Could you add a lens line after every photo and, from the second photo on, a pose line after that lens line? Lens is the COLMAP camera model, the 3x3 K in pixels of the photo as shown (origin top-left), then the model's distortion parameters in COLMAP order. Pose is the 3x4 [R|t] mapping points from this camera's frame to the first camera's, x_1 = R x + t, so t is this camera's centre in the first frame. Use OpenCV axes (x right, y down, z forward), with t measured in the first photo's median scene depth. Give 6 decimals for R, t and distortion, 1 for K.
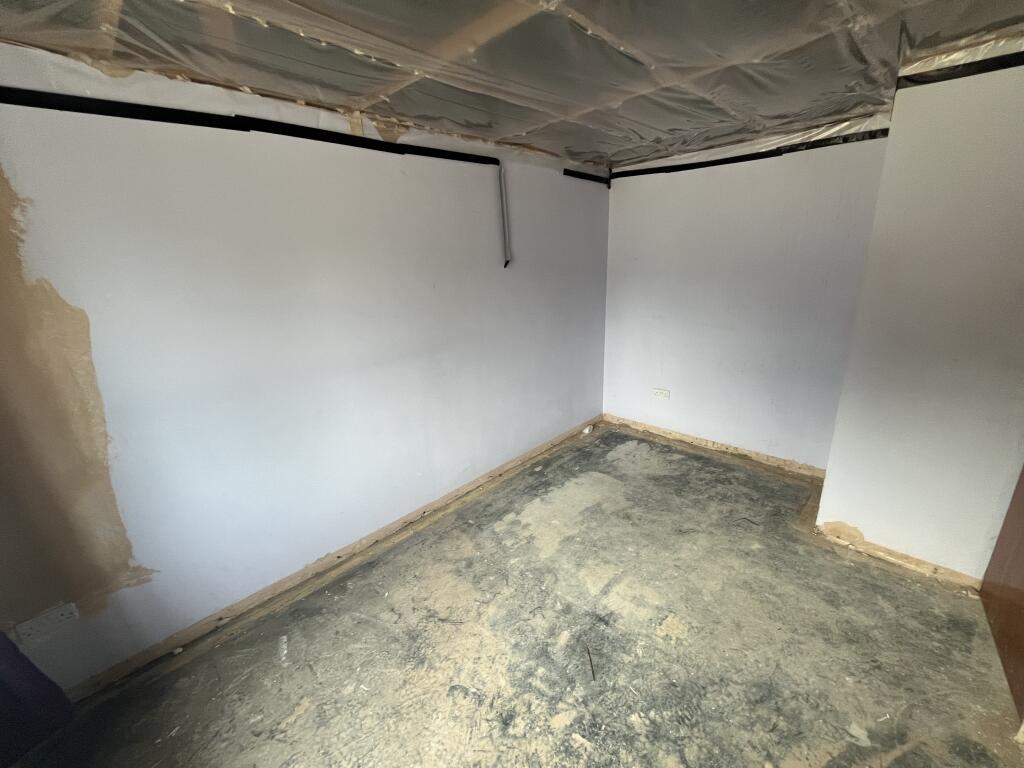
lens RADIAL K [[417.0, 0, 512.6], [0, 417.0, 385.1], [0, 0, 1]] dist [-0.002987, -0.000402]
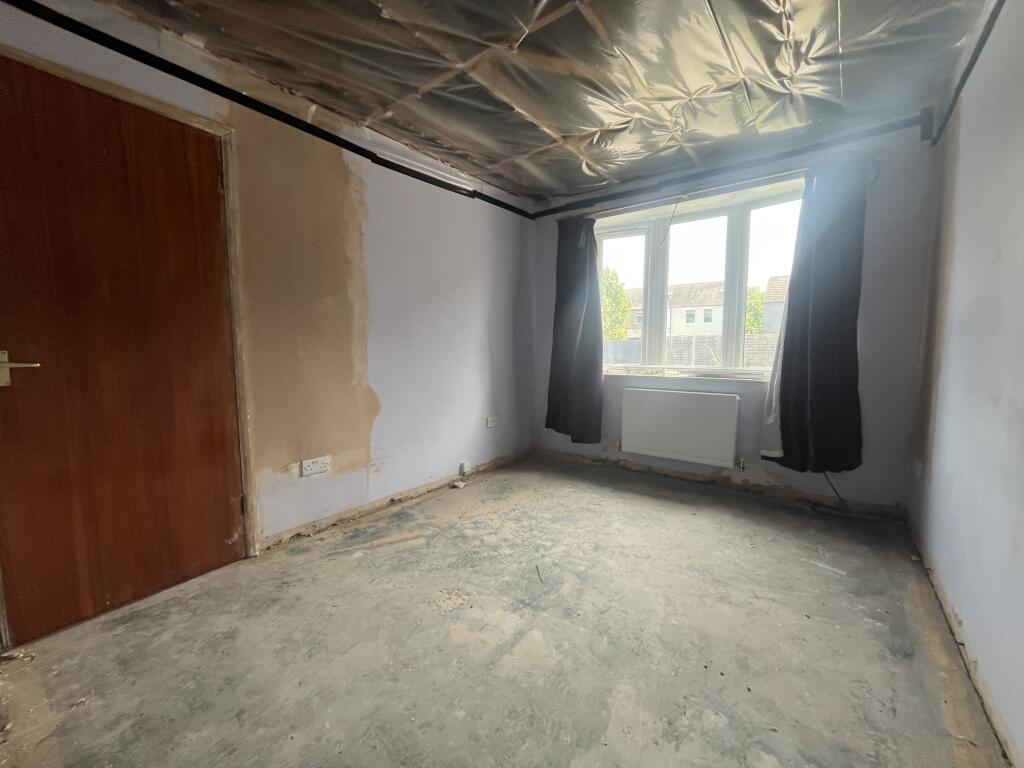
lens RADIAL K [[417.0, 0, 511.2], [0, 417.0, 383.7], [0, 0, 1]] dist [-0.002987, -0.000402]
pose [[-0.992409, 0.058011, -0.108442, 0.313017], [0.013598, 0.928111, 0.372055, -0.189533], [0.122229, 0.367756, -0.921855, 1.621107]]
